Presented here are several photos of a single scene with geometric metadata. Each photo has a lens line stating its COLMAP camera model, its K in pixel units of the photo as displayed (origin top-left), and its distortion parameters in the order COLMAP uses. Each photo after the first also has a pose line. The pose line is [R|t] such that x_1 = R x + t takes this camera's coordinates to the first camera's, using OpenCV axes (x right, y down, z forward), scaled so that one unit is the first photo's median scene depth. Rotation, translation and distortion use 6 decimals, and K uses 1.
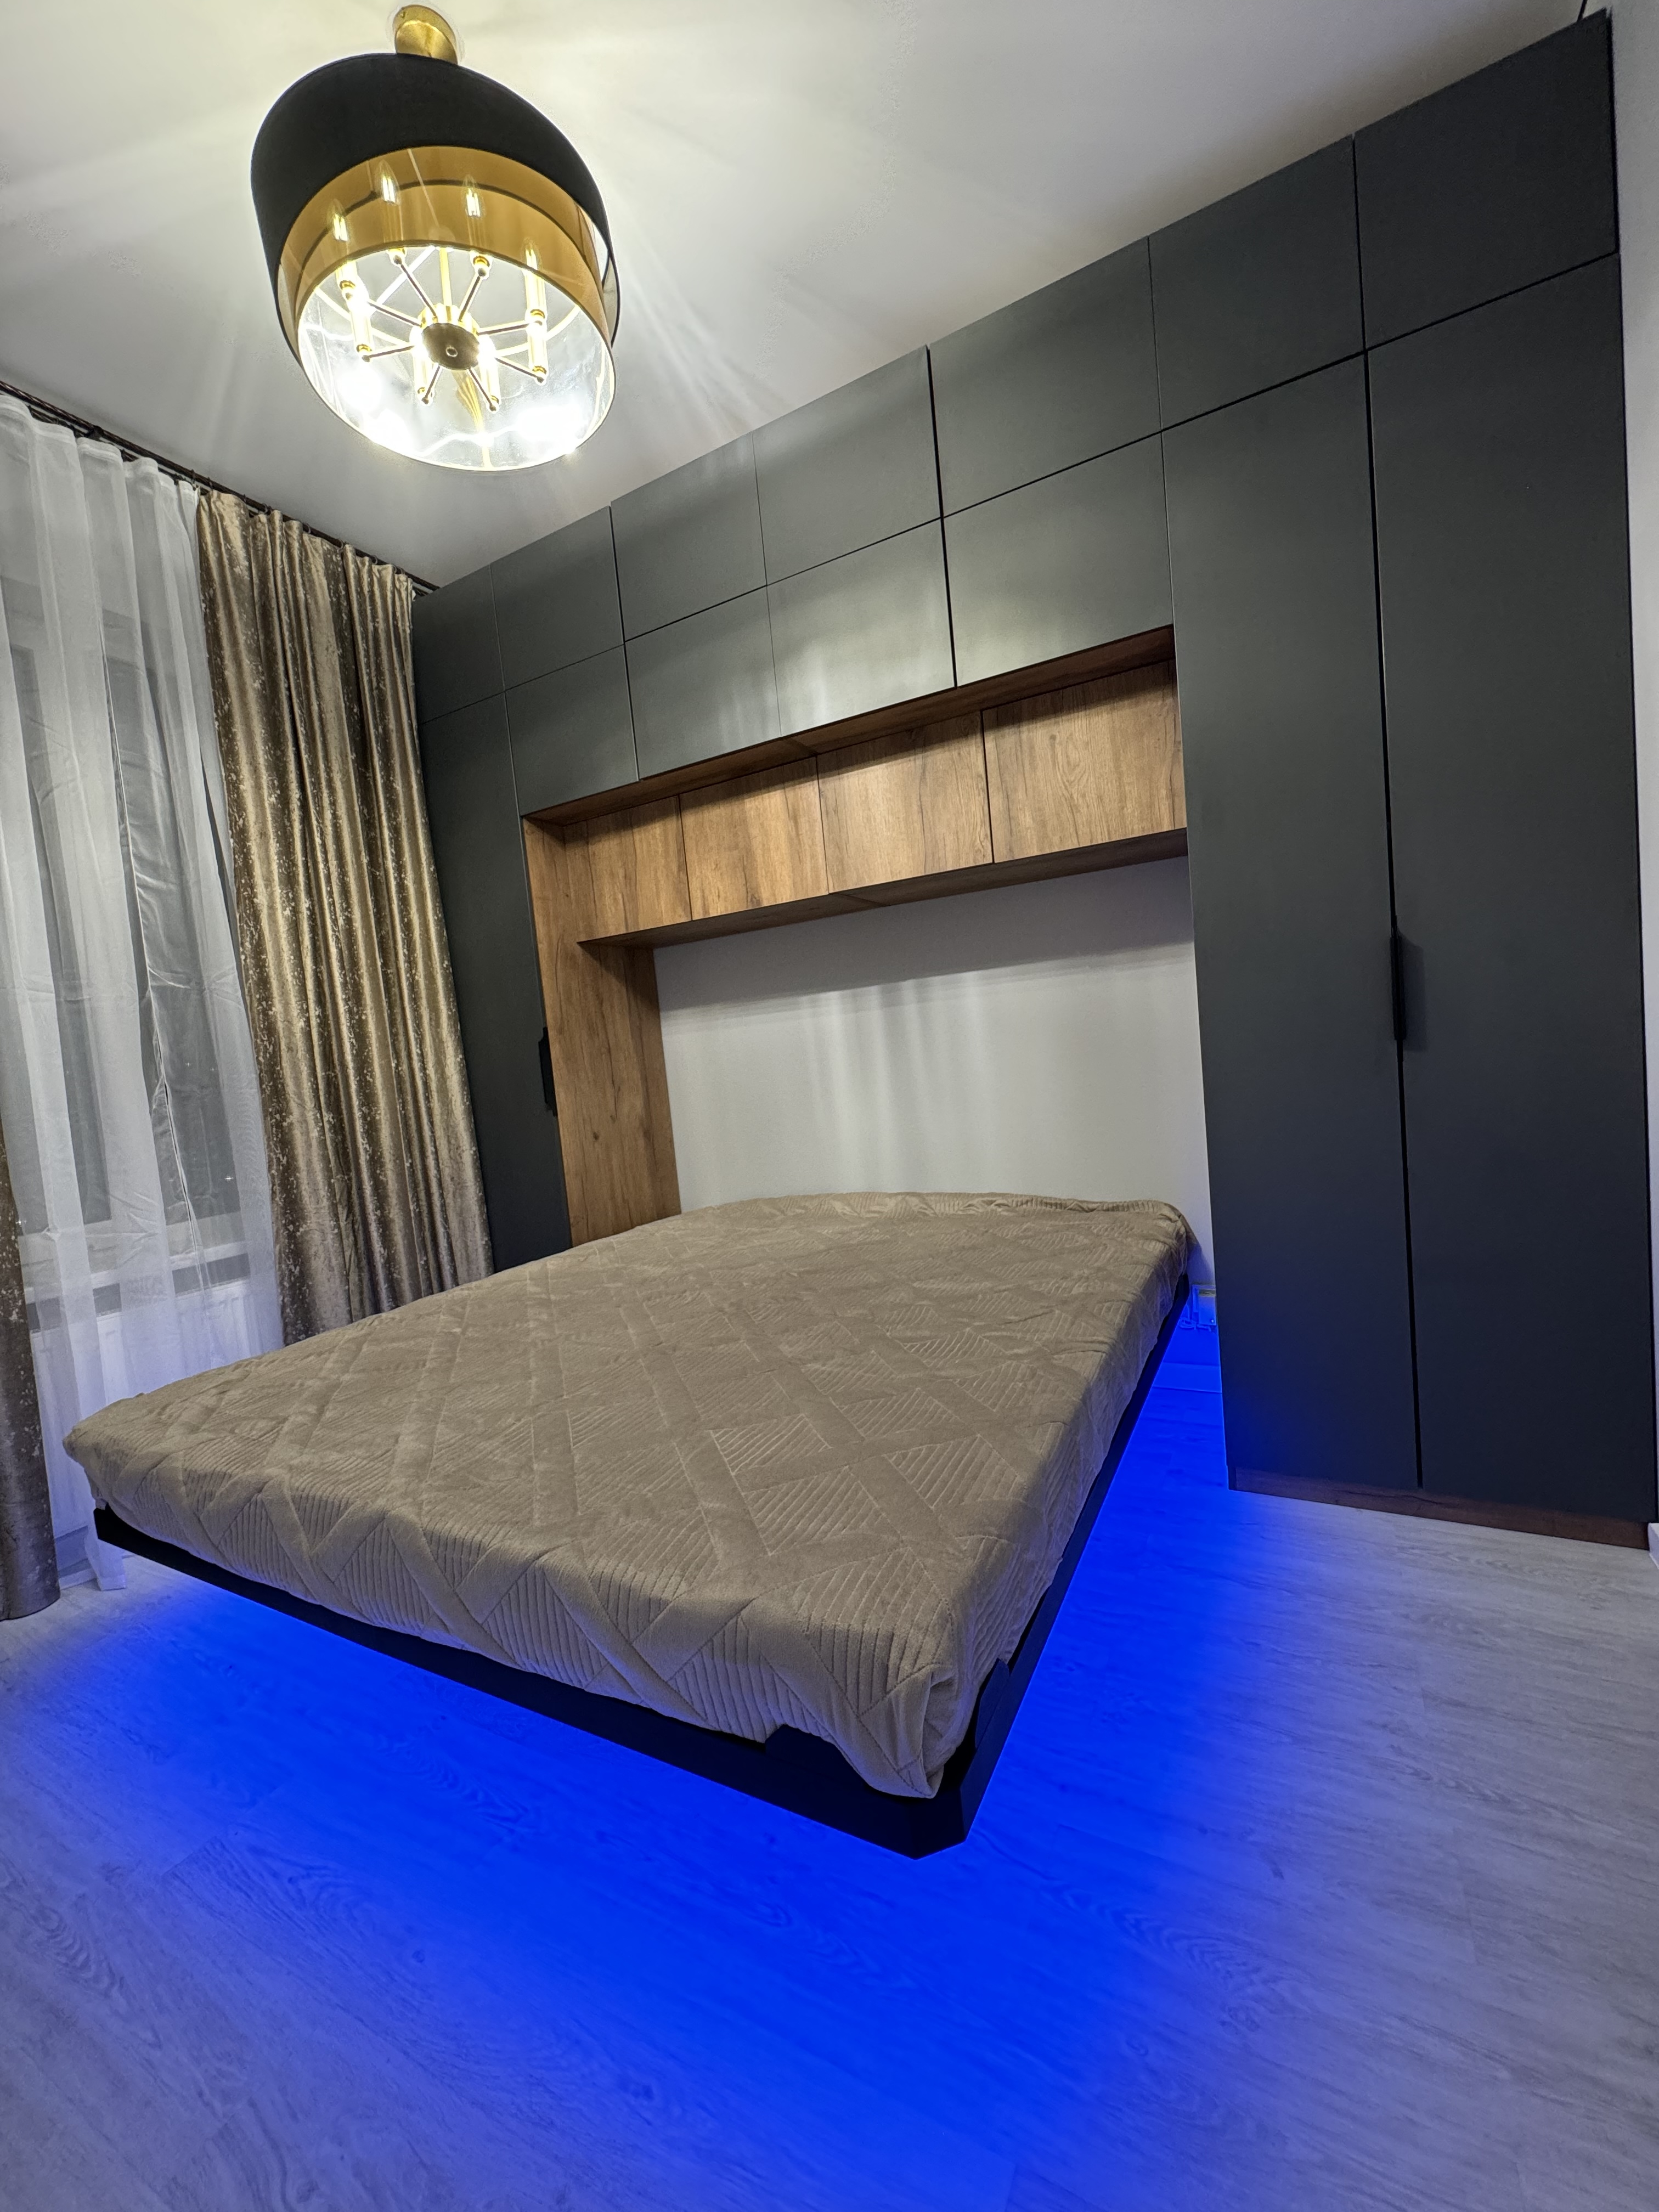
lens RADIAL K [[867.7, 0, 839.3], [0, 867.7, 1102.1], [0, 0, 1]] dist [0.000629, 0.000152]
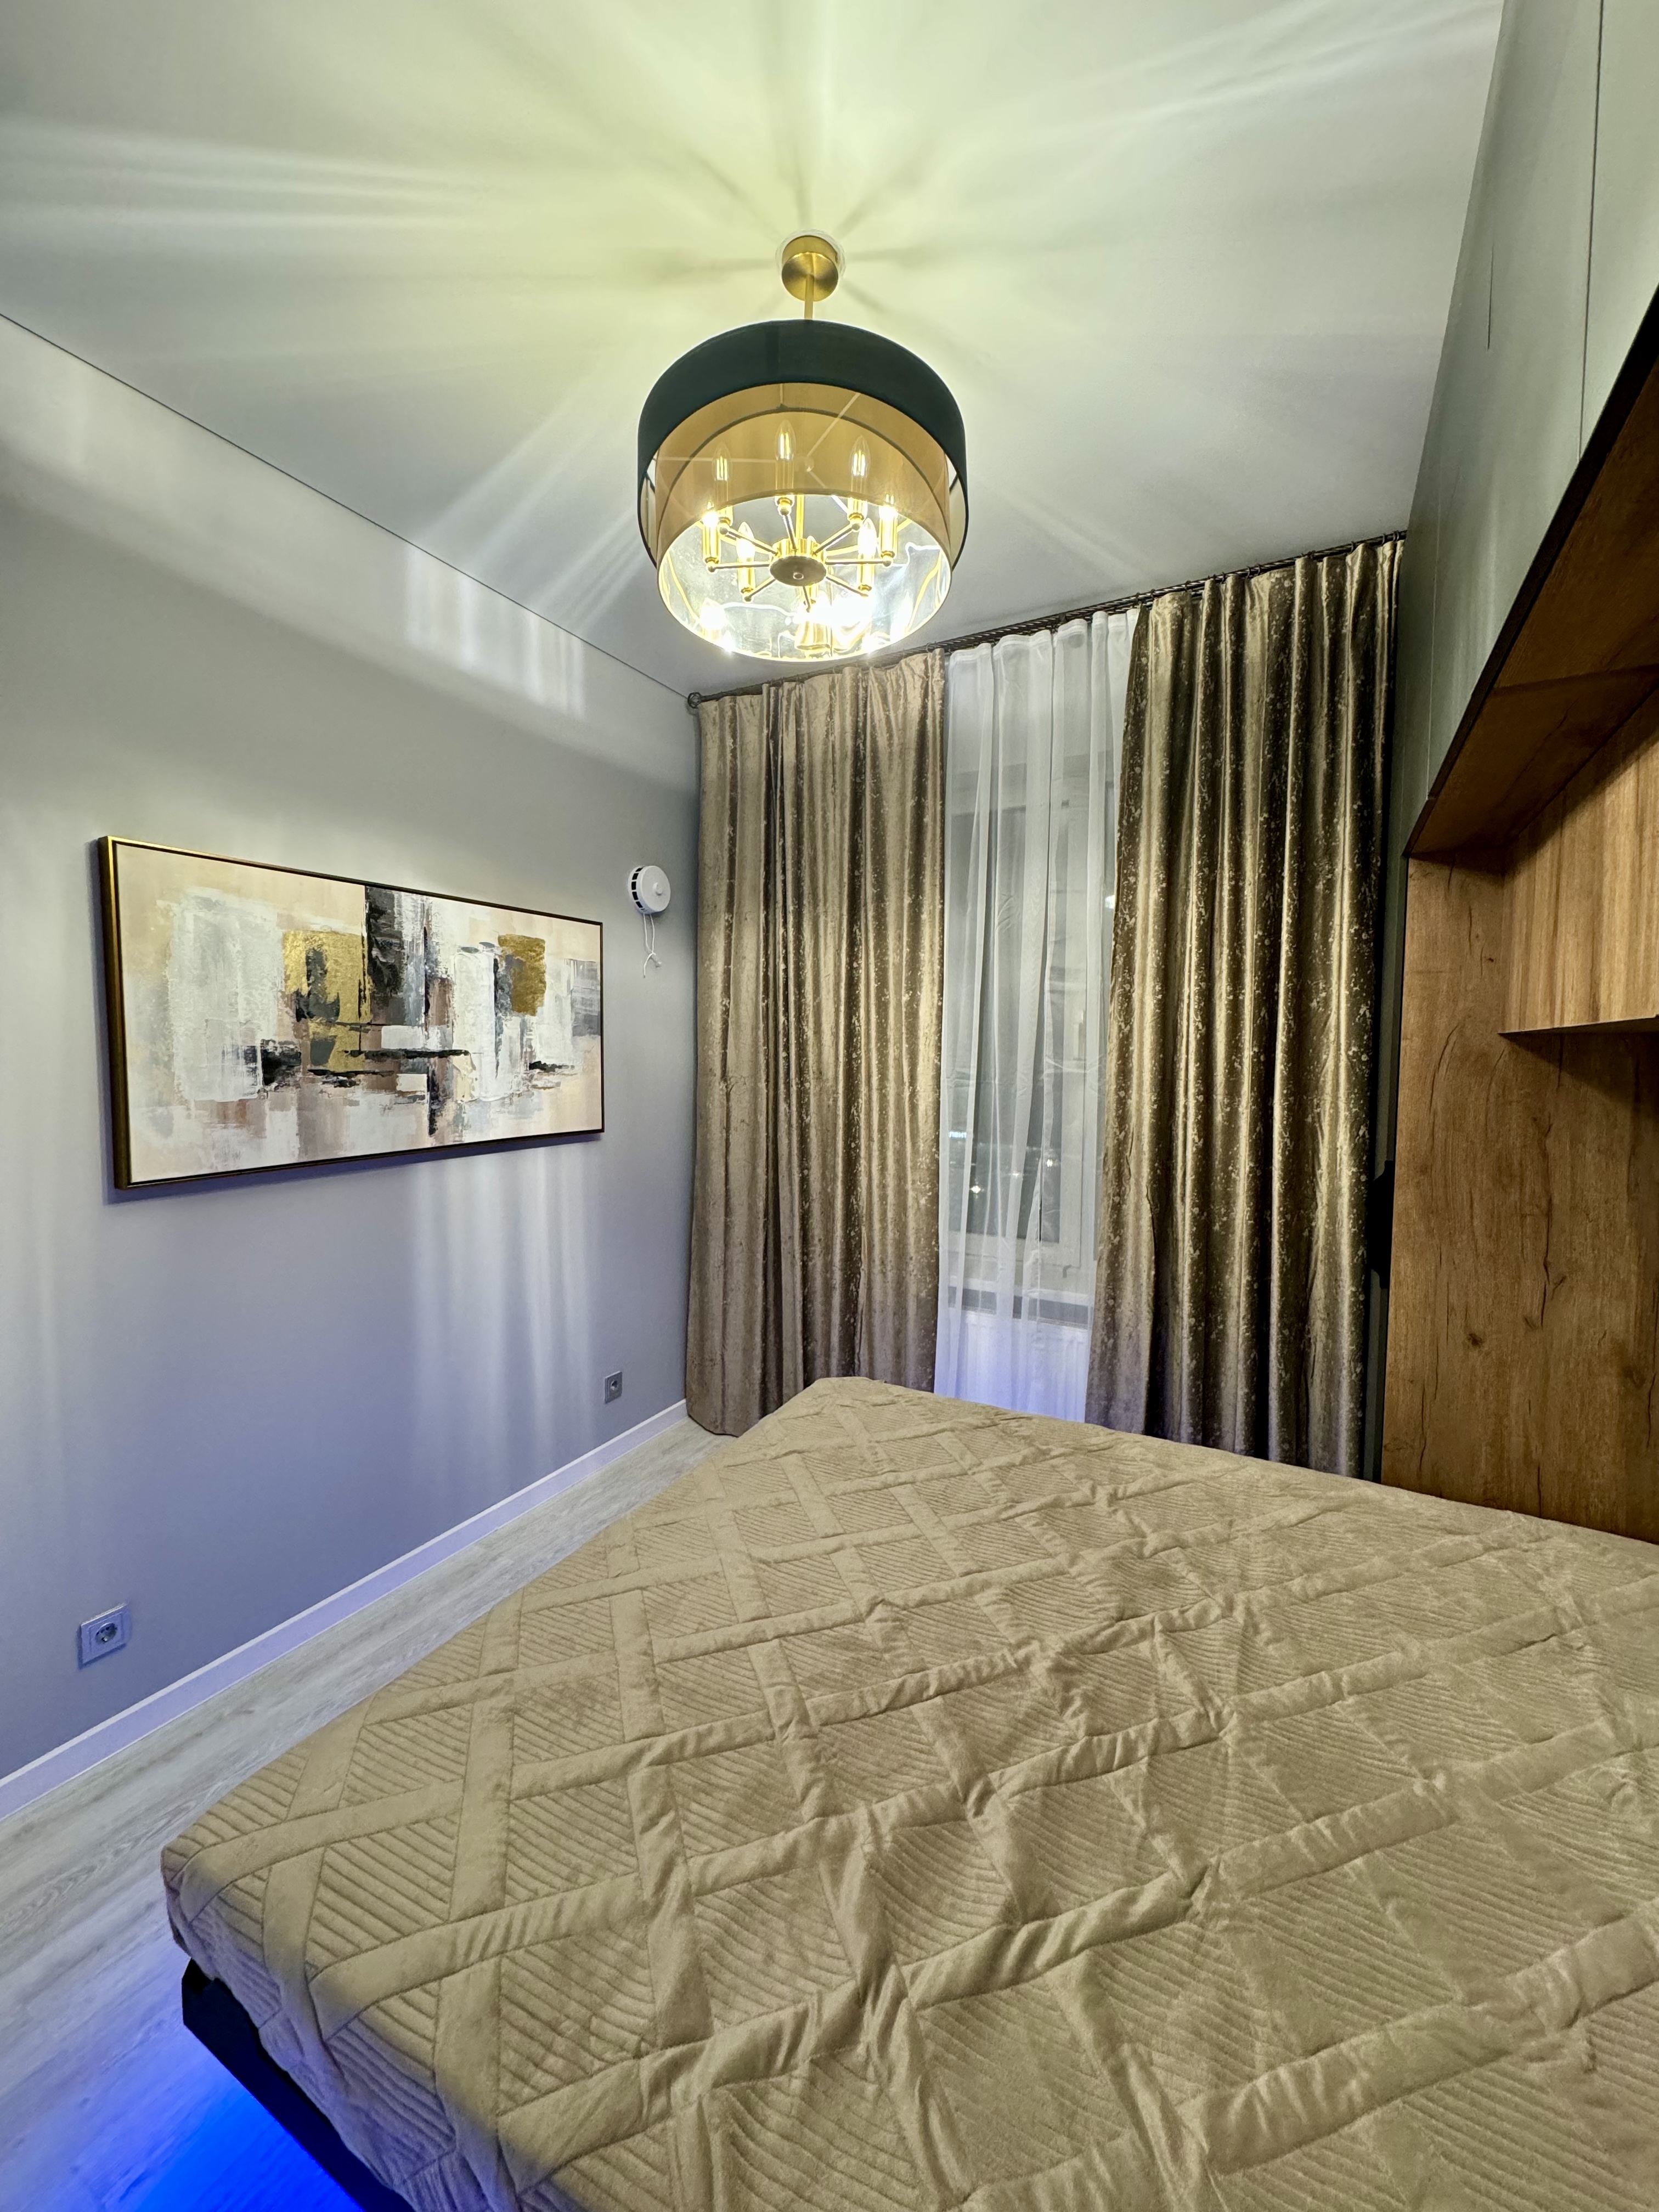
lens RADIAL K [[867.7, 0, 839.3], [0, 867.7, 1102.1], [0, 0, 1]] dist [0.000629, 0.000152]
pose [[-0.012505, 0.163765, -0.986420, 0.338116], [-0.070736, 0.983881, 0.164240, -0.212629], [0.997417, 0.071829, -0.000719, 0.552191]]
